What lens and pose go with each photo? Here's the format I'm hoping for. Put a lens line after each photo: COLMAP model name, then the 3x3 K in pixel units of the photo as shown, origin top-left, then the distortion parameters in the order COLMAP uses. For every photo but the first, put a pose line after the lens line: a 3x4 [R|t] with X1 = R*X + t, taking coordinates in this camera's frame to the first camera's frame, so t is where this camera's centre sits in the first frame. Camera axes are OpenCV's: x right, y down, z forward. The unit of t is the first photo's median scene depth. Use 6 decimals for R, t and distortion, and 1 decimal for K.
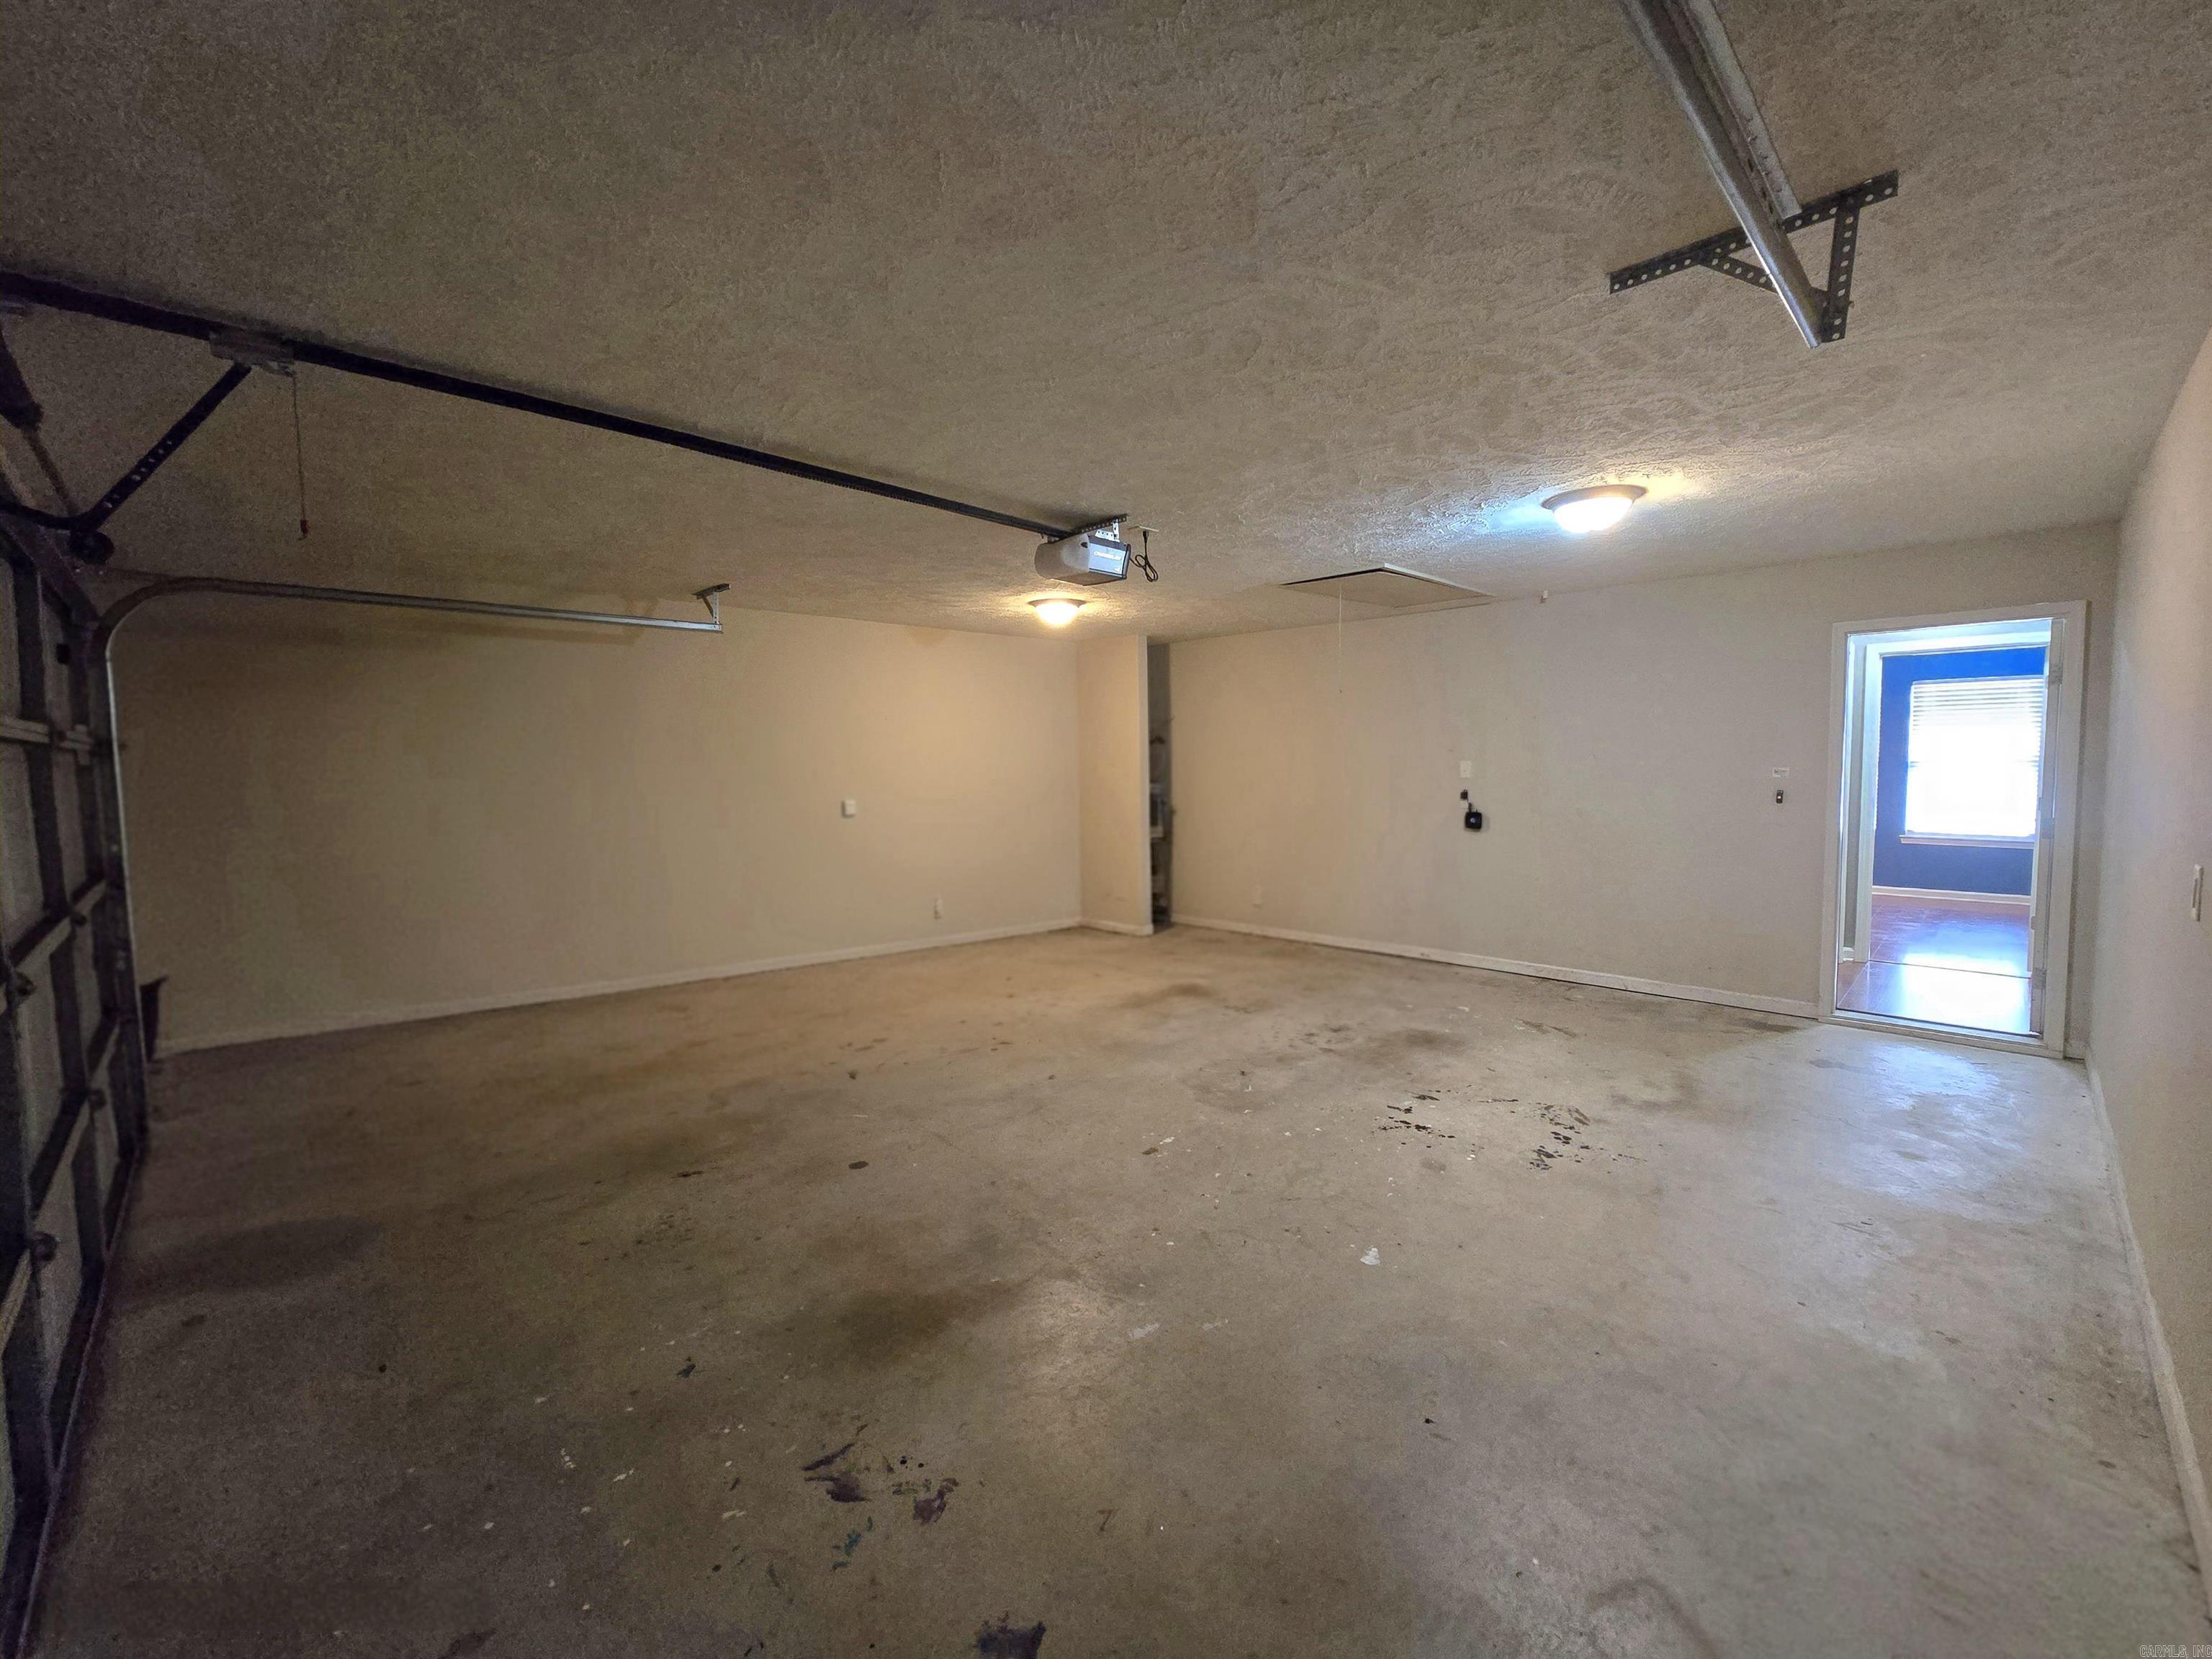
lens RADIAL K [[885.1, 0, 1097.5], [0, 885.1, 824.0], [0, 0, 1]] dist [0.001260, 0.000362]
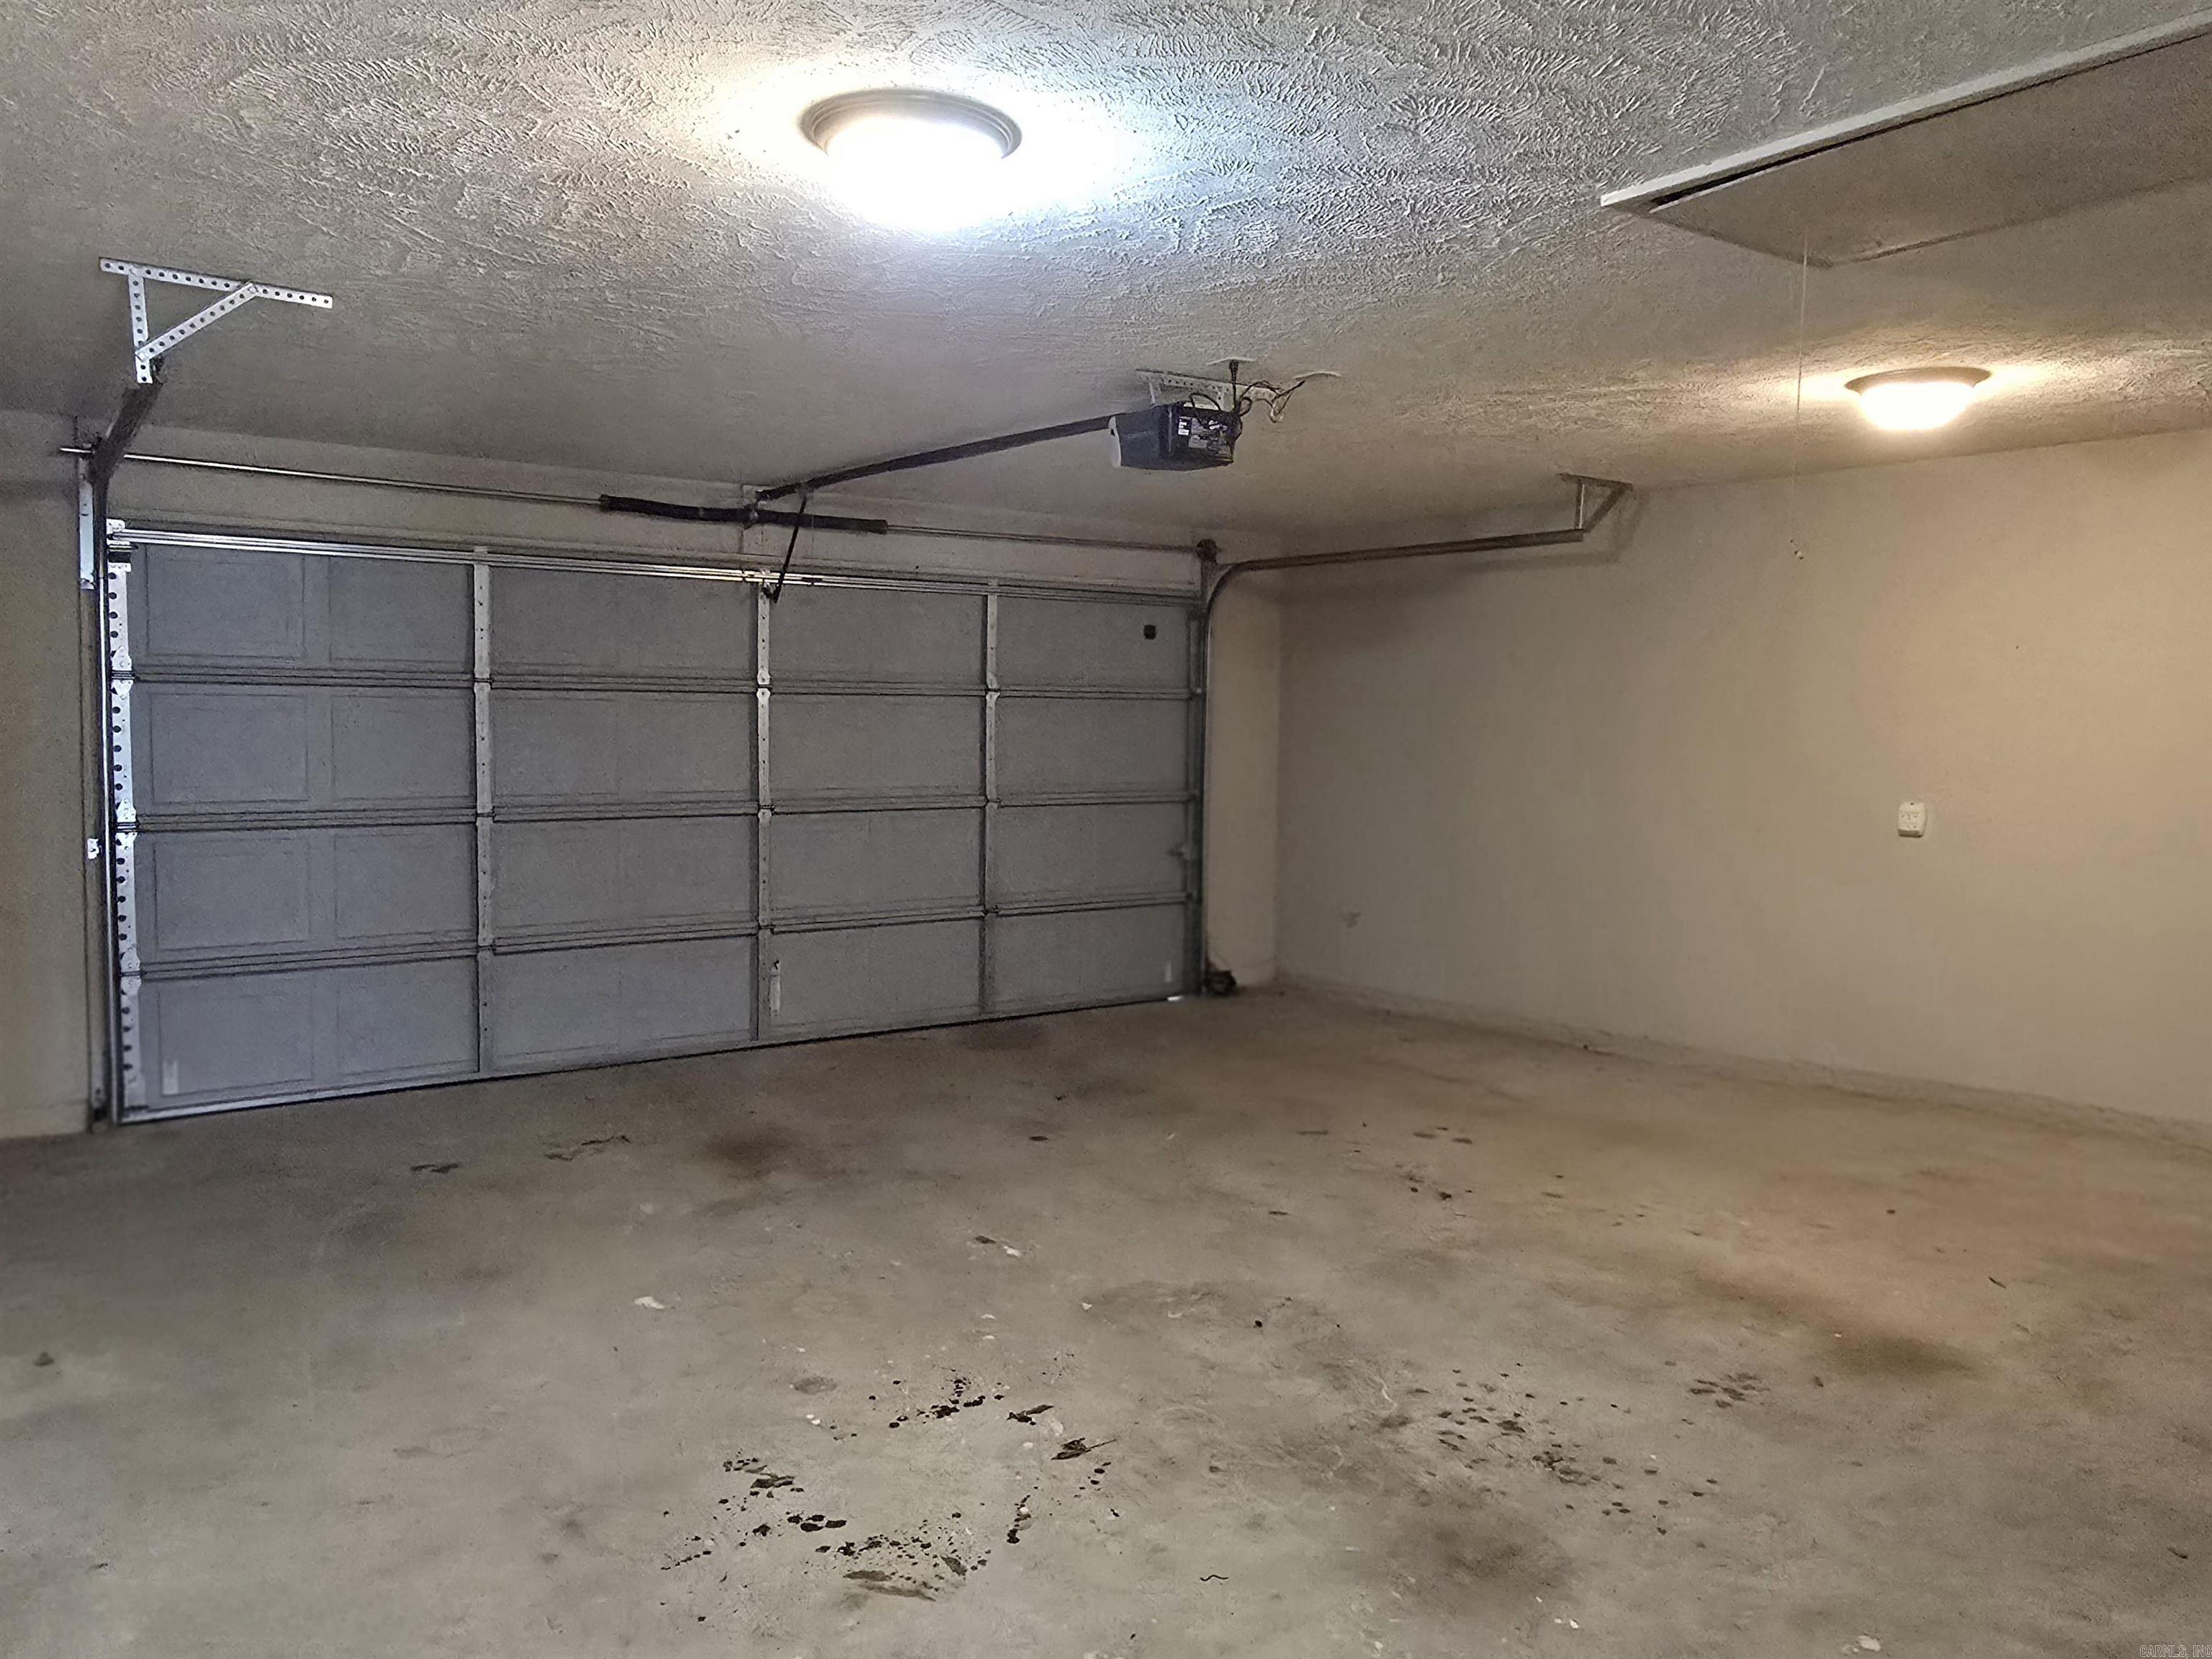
lens RADIAL K [[1526.6, 0, 1106.0], [0, 1526.6, 829.5], [0, 0, 1]] dist [-0.002385, -0.000822]
pose [[-0.139750, 0.091463, -0.985954, 1.038688], [-0.085161, 0.990925, 0.103995, -0.097810], [0.986518, 0.098498, -0.130693, 0.989784]]
